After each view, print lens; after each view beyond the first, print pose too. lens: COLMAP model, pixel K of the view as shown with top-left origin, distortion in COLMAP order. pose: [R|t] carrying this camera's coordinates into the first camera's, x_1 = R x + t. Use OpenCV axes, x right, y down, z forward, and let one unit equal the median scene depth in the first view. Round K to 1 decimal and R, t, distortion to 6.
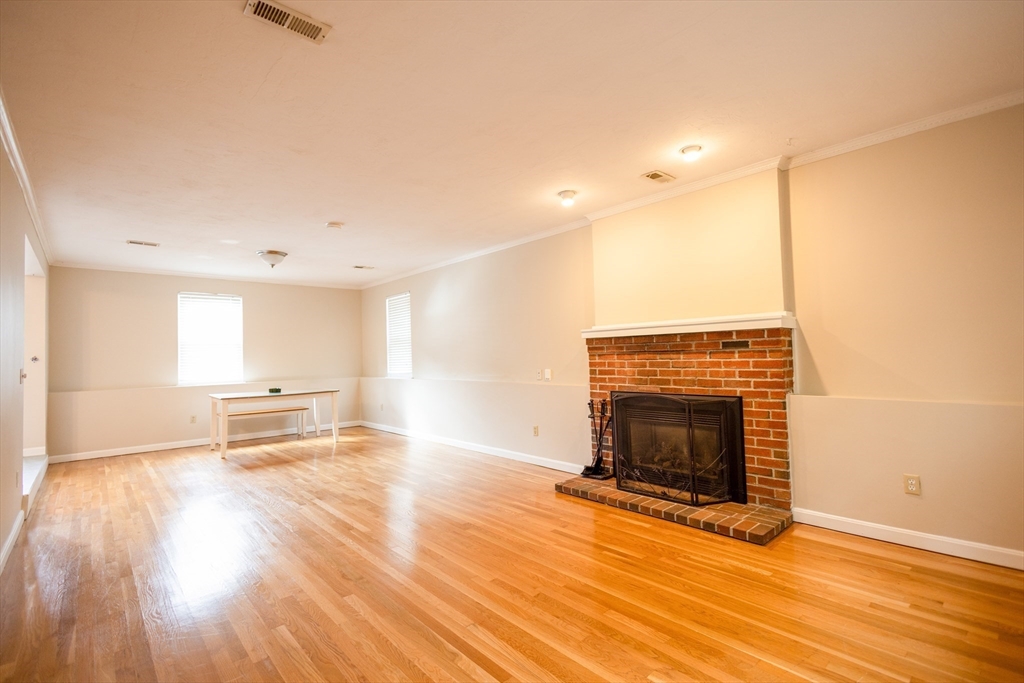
lens RADIAL K [[467.5, 0, 511.1], [0, 467.5, 343.3], [0, 0, 1]] dist [0.009186, -0.001402]
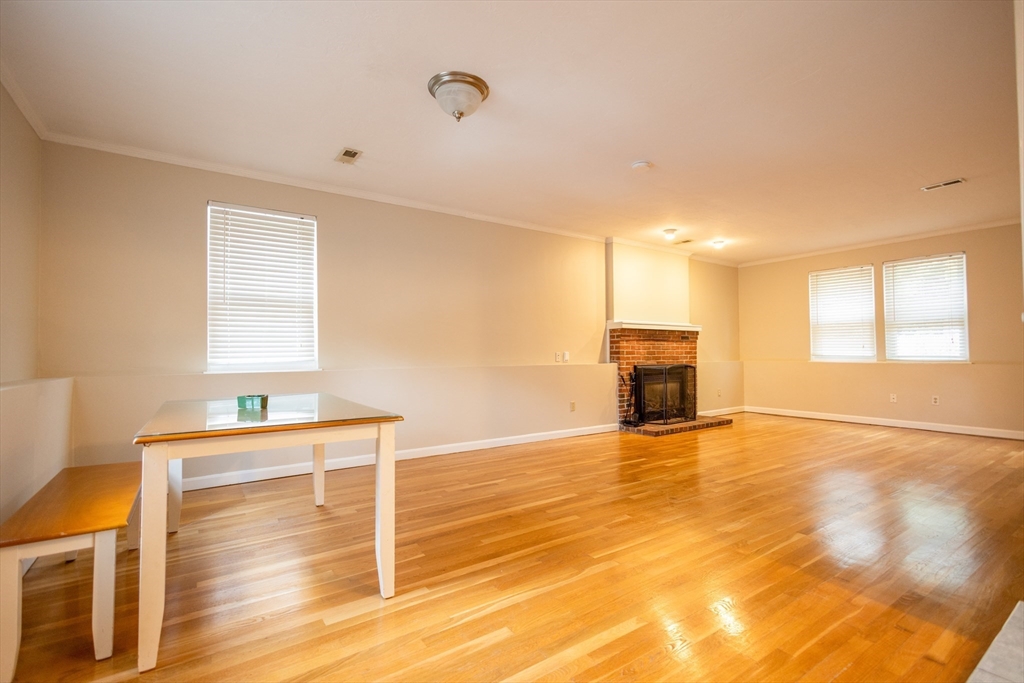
lens RADIAL K [[467.5, 0, 511.1], [0, 467.5, 343.3], [0, 0, 1]] dist [0.009186, -0.001402]
pose [[0.129496, 0.045258, 0.990547, -1.357600], [-0.025125, 0.998787, -0.042350, 0.110126], [-0.991262, -0.019403, 0.130476, 1.260983]]
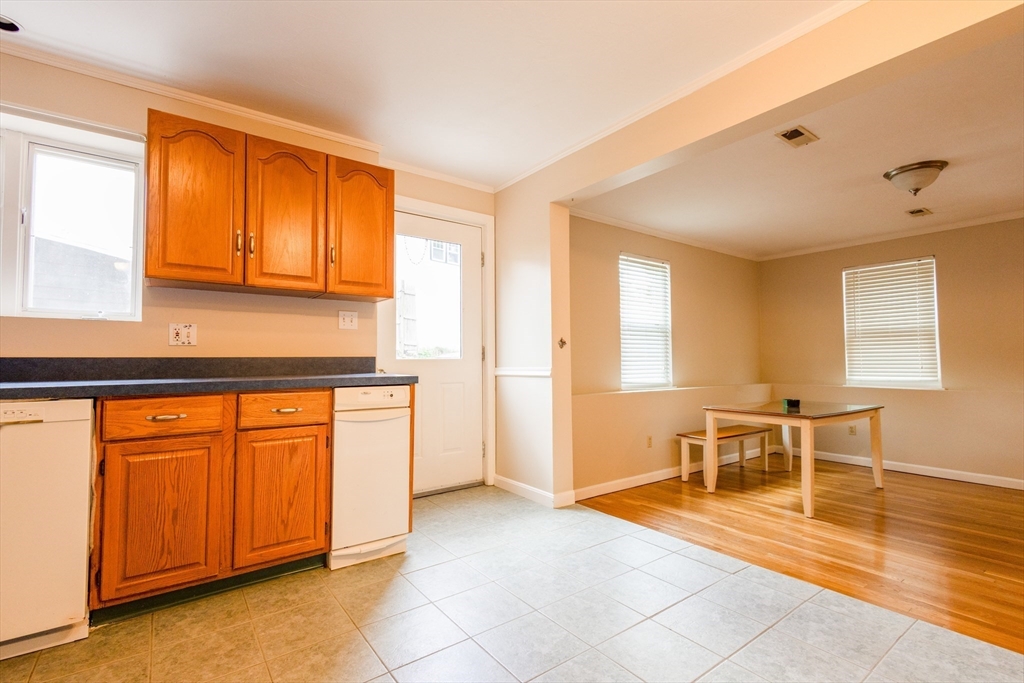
lens RADIAL K [[467.5, 0, 511.1], [0, 467.5, 343.3], [0, 0, 1]] dist [0.009186, -0.001402]
pose [[0.995653, 0.020774, -0.090791, -1.357070], [-0.021541, 0.999740, -0.007470, 0.052824], [0.090612, 0.009393, 0.995842, 0.540725]]
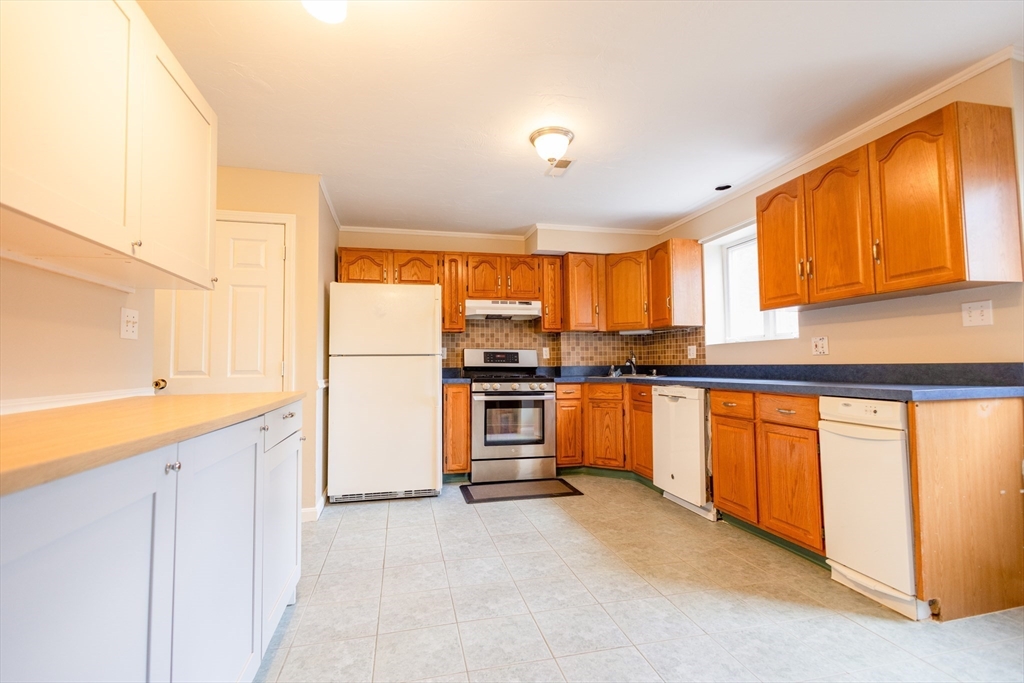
lens RADIAL K [[467.5, 0, 511.1], [0, 467.5, 343.3], [0, 0, 1]] dist [0.009186, -0.001402]
pose [[-0.472499, -0.008192, -0.881293, -0.954864], [0.046684, 0.998320, -0.034309, 0.045042], [0.880094, -0.057354, -0.471323, 1.004090]]
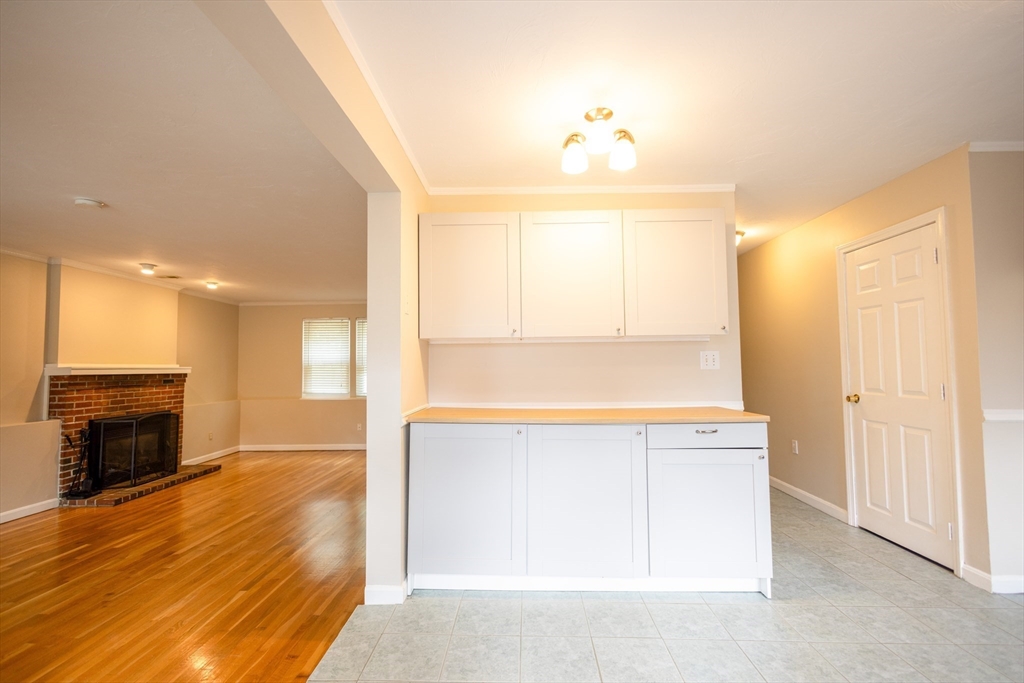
lens RADIAL K [[467.5, 0, 511.1], [0, 467.5, 343.3], [0, 0, 1]] dist [0.009186, -0.001402]
pose [[-0.725115, 0.069318, 0.685130, -1.467337], [0.011199, 0.995976, -0.088915, 0.027589], [-0.688537, -0.056801, -0.722973, 1.203930]]
